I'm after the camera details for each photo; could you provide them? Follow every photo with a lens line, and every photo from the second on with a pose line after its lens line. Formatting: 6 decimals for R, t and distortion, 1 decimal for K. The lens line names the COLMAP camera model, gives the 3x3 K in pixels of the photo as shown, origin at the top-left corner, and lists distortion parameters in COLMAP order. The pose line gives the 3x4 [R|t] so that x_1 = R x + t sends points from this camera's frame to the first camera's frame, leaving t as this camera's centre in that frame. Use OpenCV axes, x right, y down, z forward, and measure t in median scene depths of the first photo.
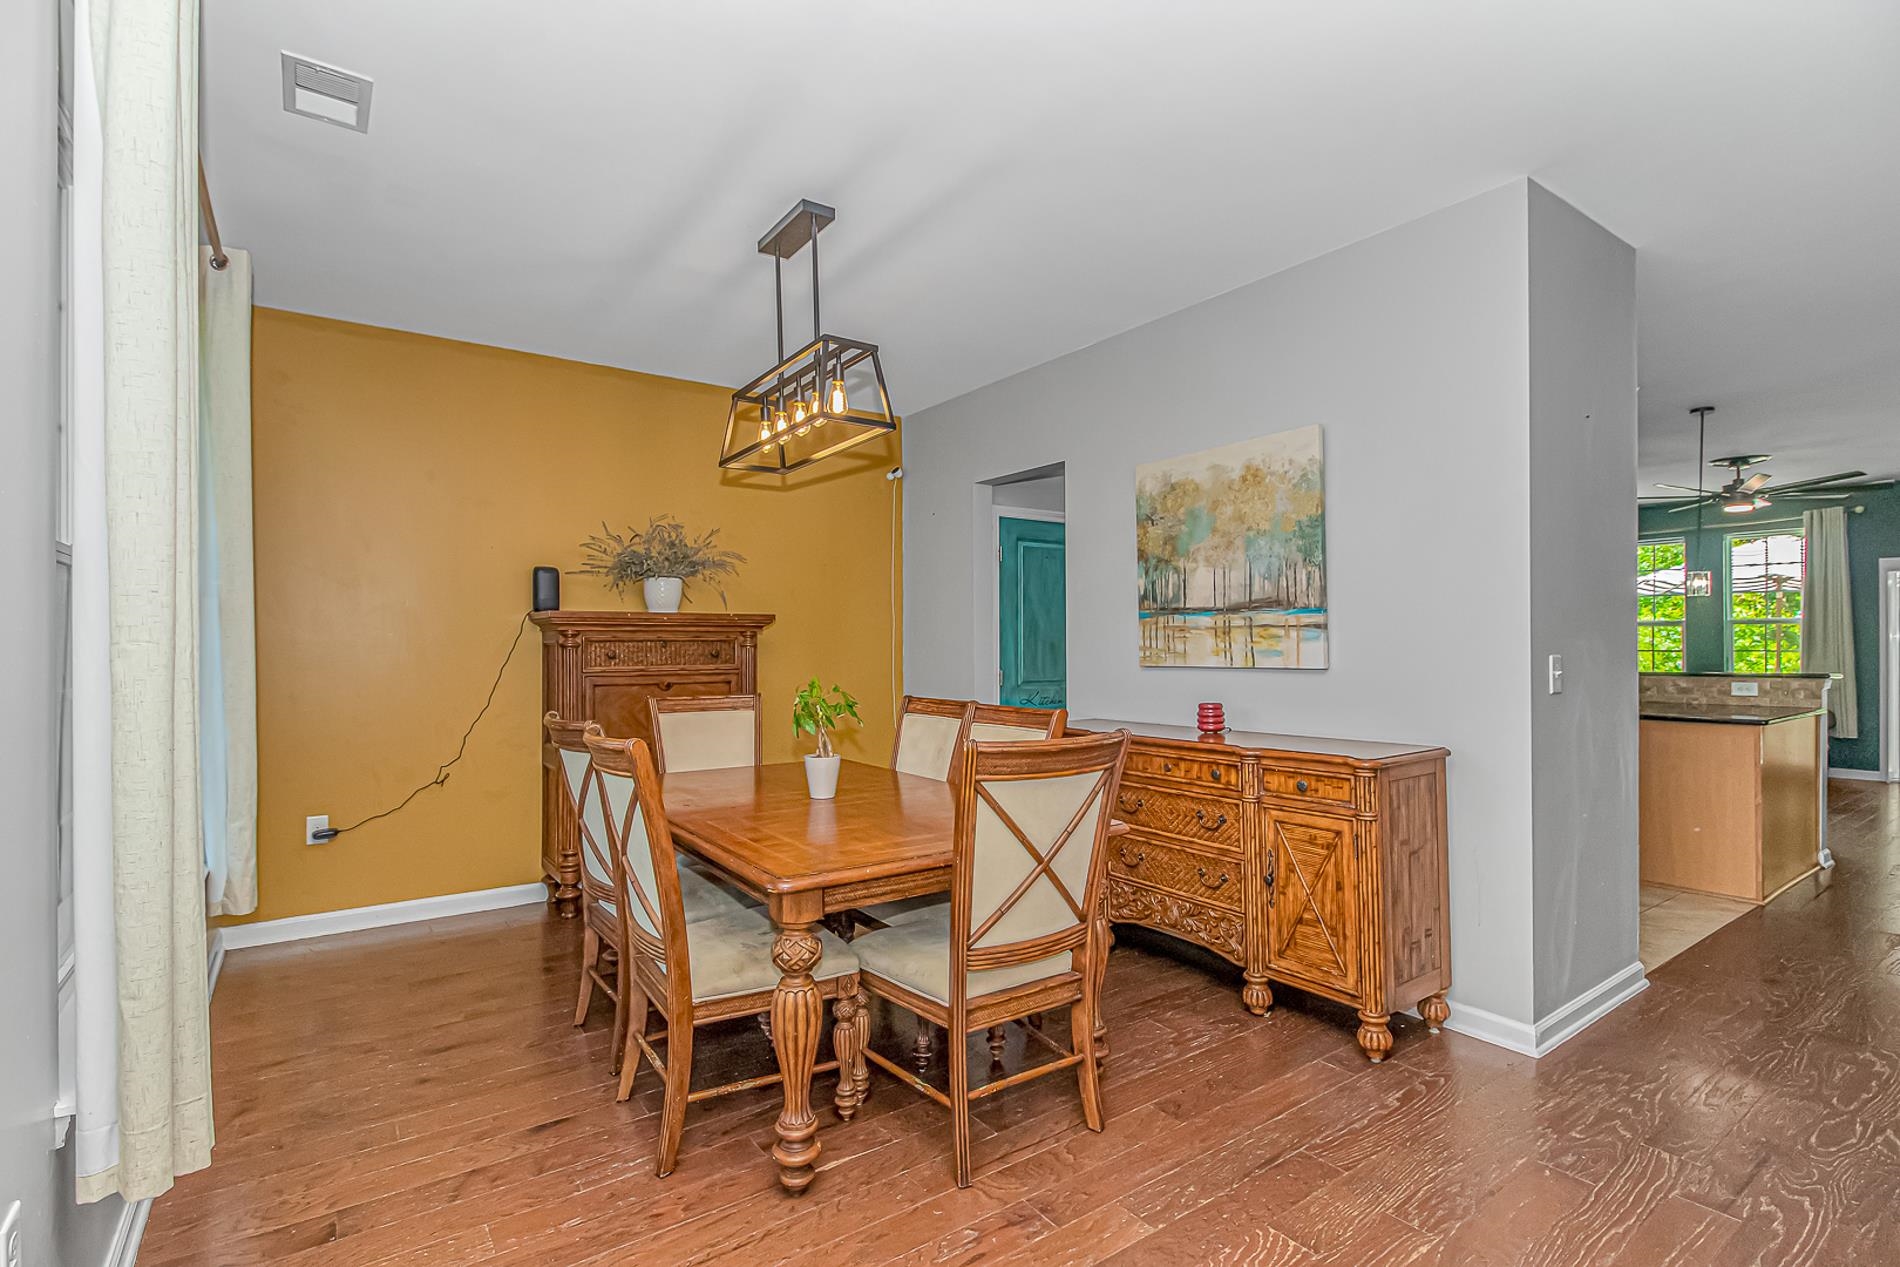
lens RADIAL K [[897.8, 0, 951.9], [0, 897.8, 639.6], [0, 0, 1]] dist [0.002094, -0.013372]
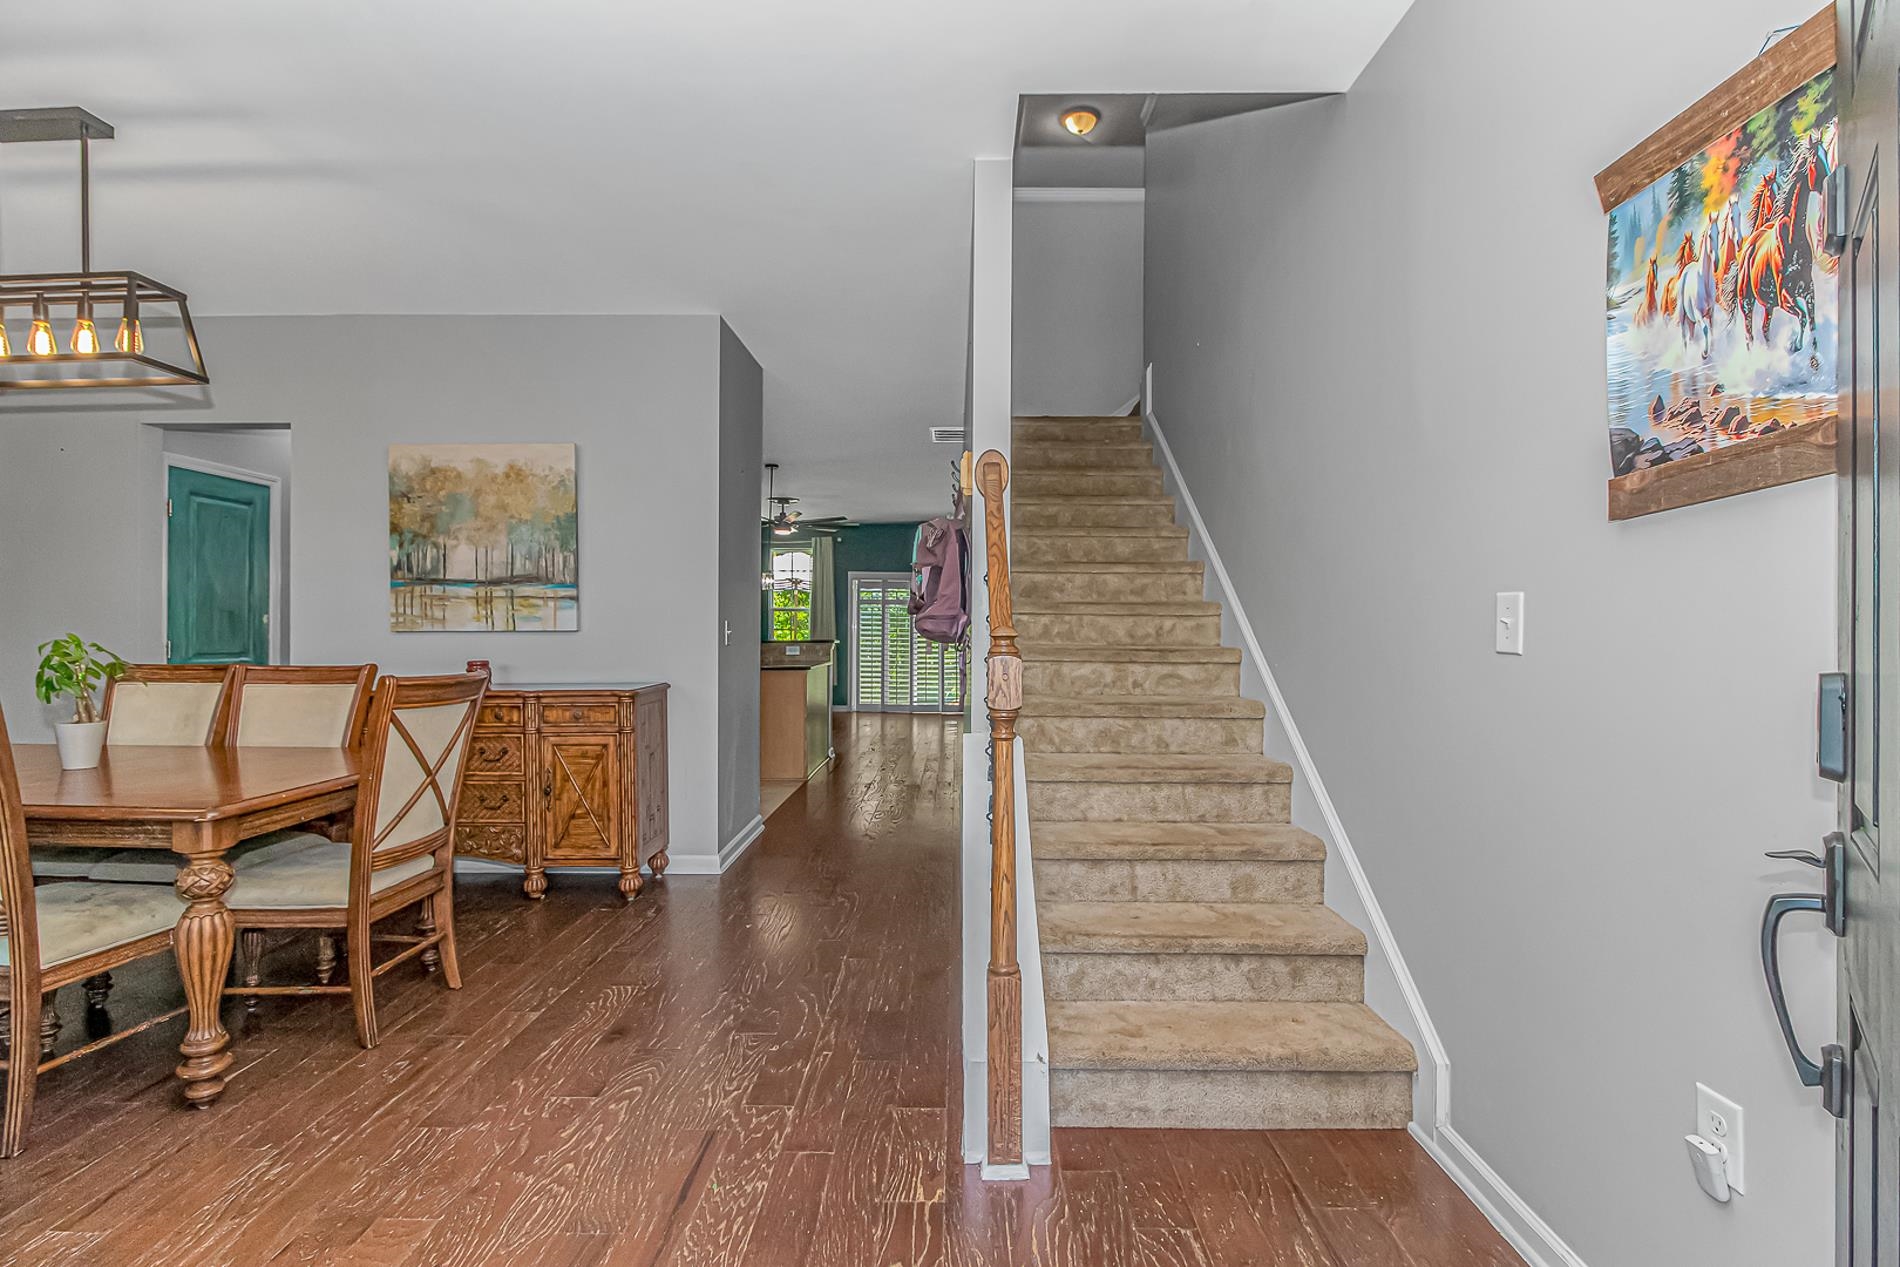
lens RADIAL K [[897.8, 0, 951.9], [0, 897.8, 639.6], [0, 0, 1]] dist [0.002094, -0.013372]
pose [[0.586511, -0.002196, 0.809938, -0.327100], [-0.010449, 0.999893, 0.010277, 0.026150], [-0.809874, -0.014491, 0.586425, -0.215719]]
